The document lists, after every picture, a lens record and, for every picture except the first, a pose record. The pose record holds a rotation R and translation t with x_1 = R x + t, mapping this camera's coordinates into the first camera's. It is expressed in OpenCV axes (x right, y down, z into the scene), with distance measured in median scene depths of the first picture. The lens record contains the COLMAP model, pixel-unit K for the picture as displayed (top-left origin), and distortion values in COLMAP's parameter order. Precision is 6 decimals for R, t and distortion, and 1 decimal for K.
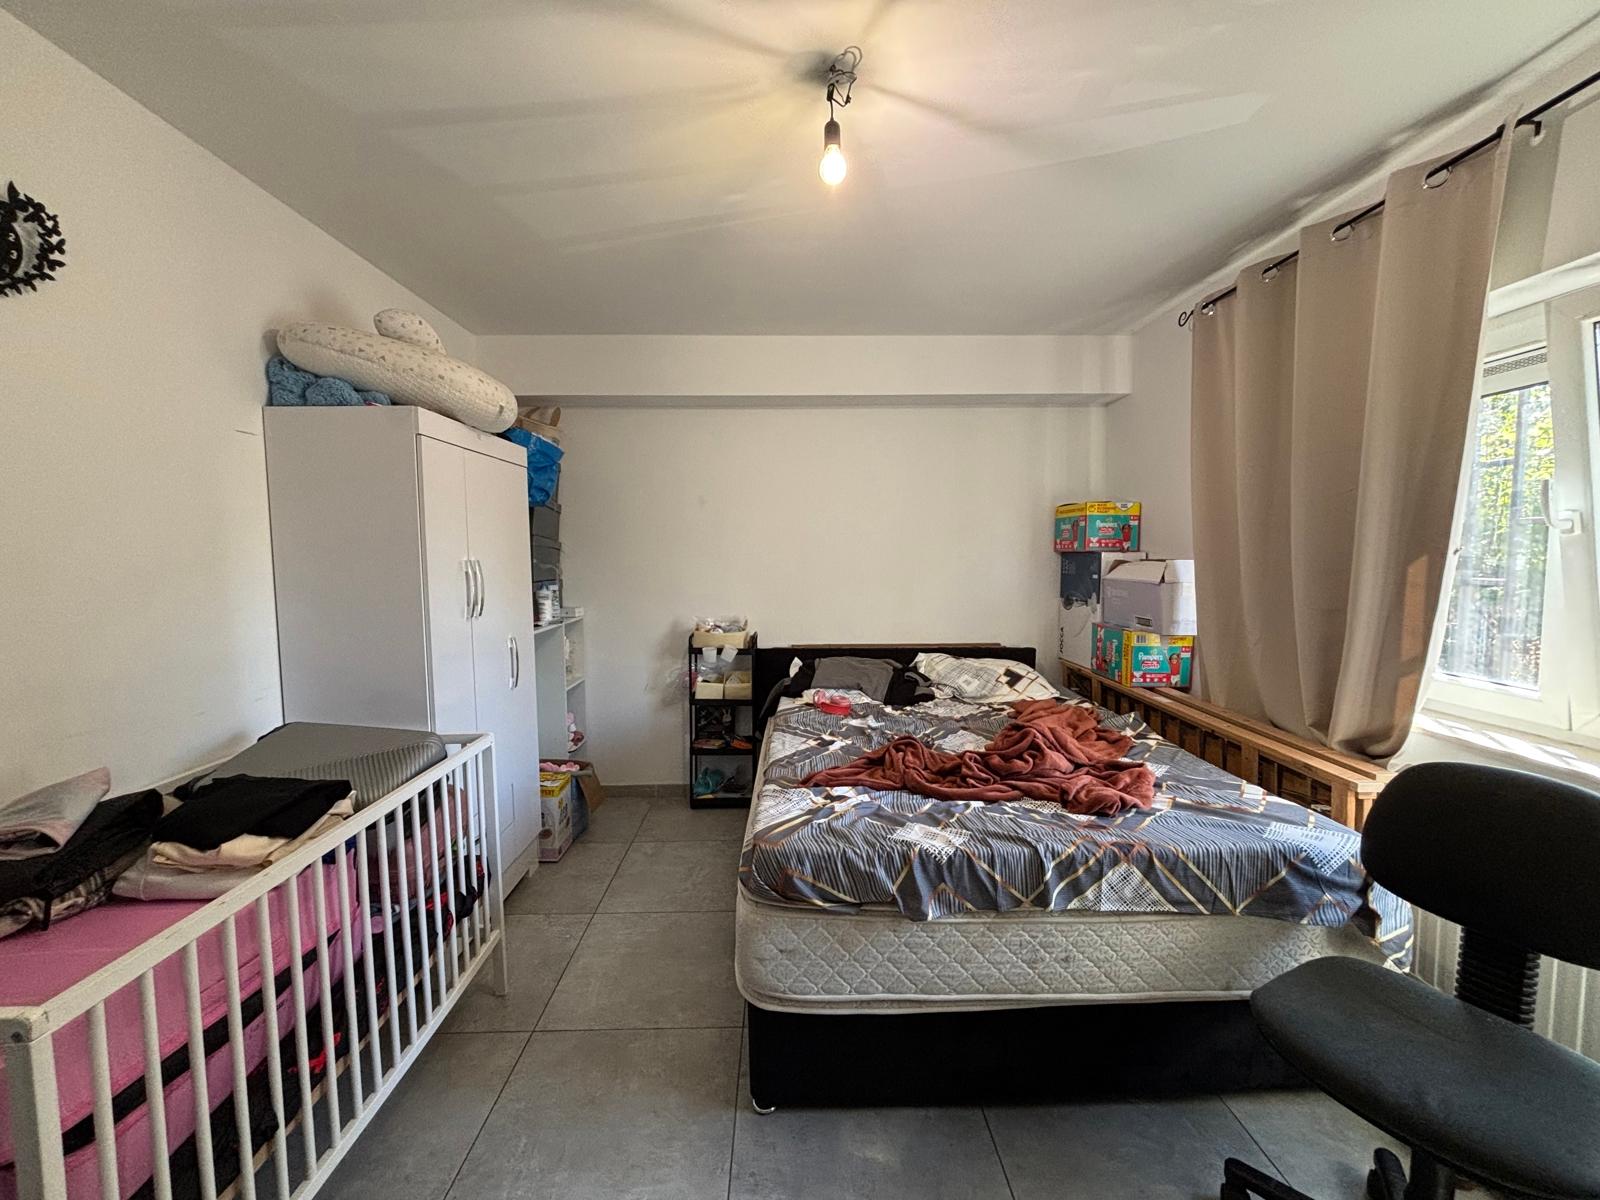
lens RADIAL K [[647.5, 0, 798.7], [0, 647.5, 597.3], [0, 0, 1]] dist [0.007823, -0.000892]
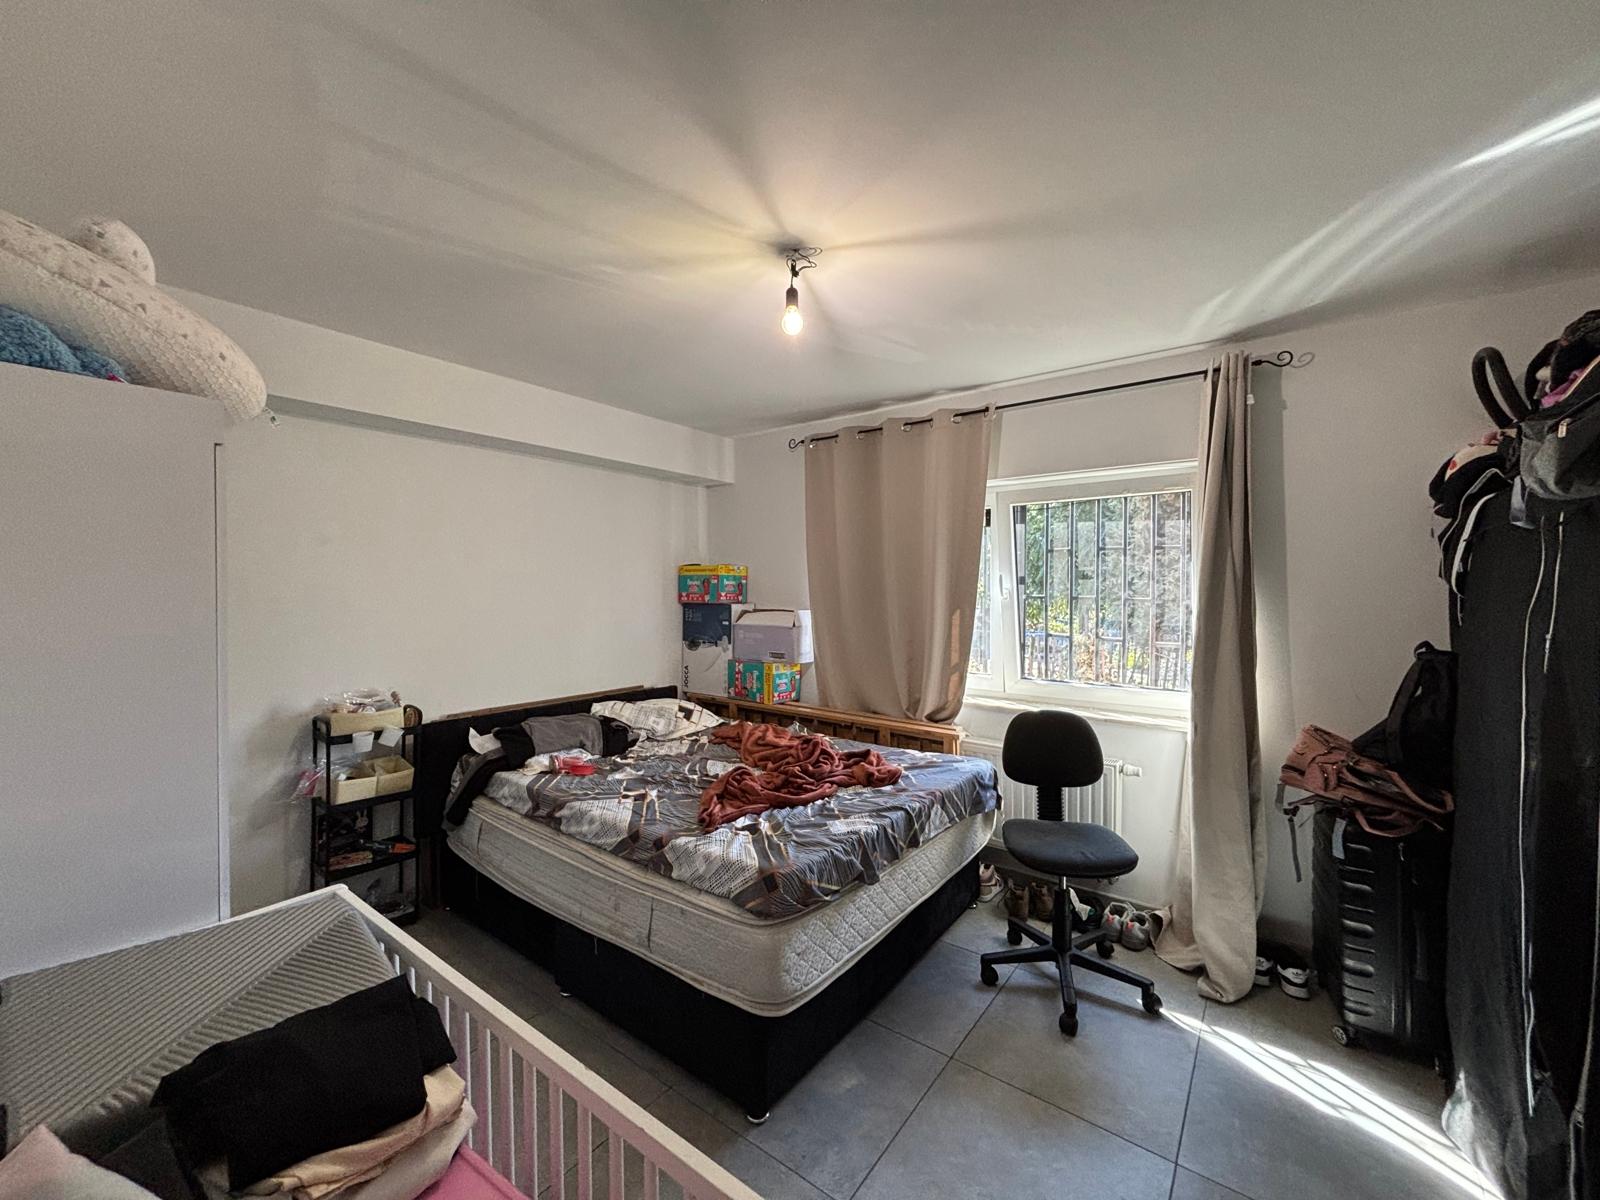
lens RADIAL K [[647.5, 0, 799.4], [0, 647.5, 597.7], [0, 0, 1]] dist [0.007823, -0.000892]
pose [[0.615801, -0.004676, 0.787888, -0.534144], [0.050451, 0.998164, -0.033507, -0.038111], [-0.786285, 0.060384, 0.614906, 0.127310]]
